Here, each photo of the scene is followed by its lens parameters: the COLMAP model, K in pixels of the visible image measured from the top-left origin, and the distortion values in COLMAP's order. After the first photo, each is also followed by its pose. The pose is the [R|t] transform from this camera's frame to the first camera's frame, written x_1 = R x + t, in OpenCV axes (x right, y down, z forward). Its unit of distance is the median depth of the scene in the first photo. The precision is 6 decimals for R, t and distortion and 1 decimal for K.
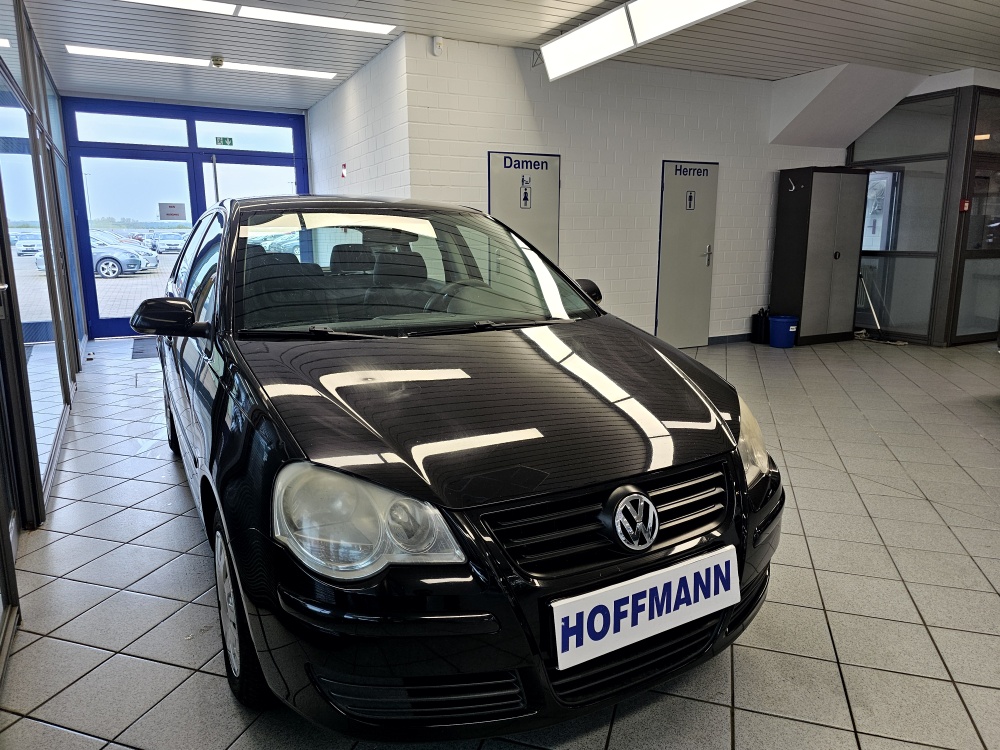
lens RADIAL K [[663.0, 0, 508.2], [0, 663.0, 382.5], [0, 0, 1]] dist [0.056681, -0.047916]
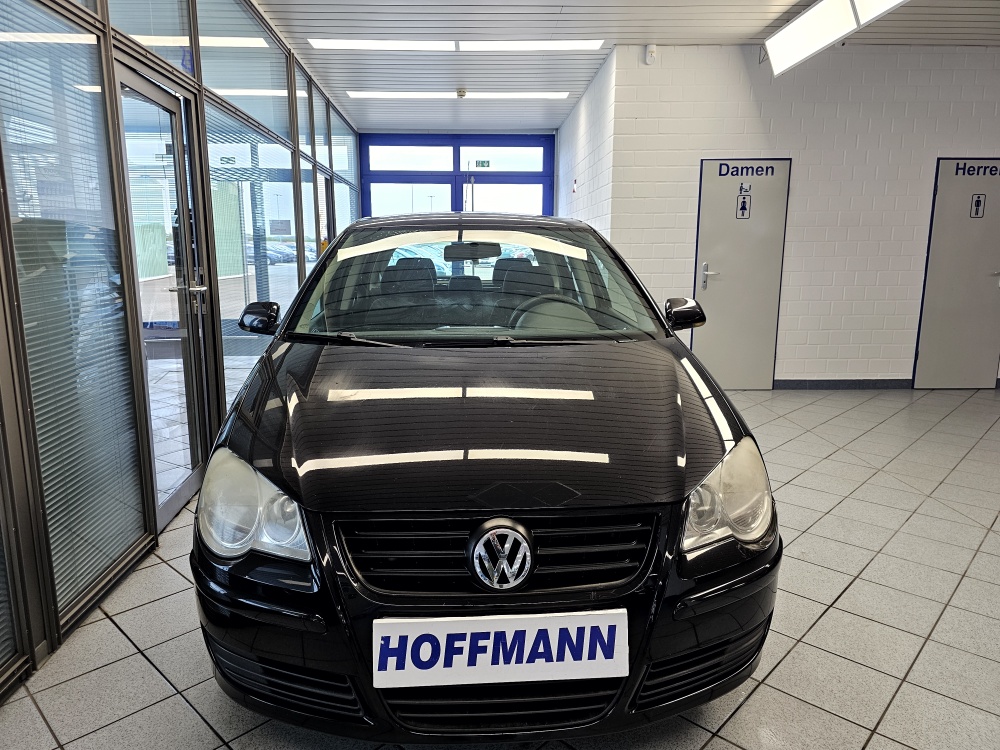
lens RADIAL K [[663.0, 0, 494.4], [0, 663.0, 389.4], [0, 0, 1]] dist [0.056681, -0.047916]
pose [[0.901994, 0.093757, -0.421445, 0.136298], [-0.097257, 0.995171, 0.013238, -0.009254], [0.420651, 0.029048, 0.906757, 0.035136]]
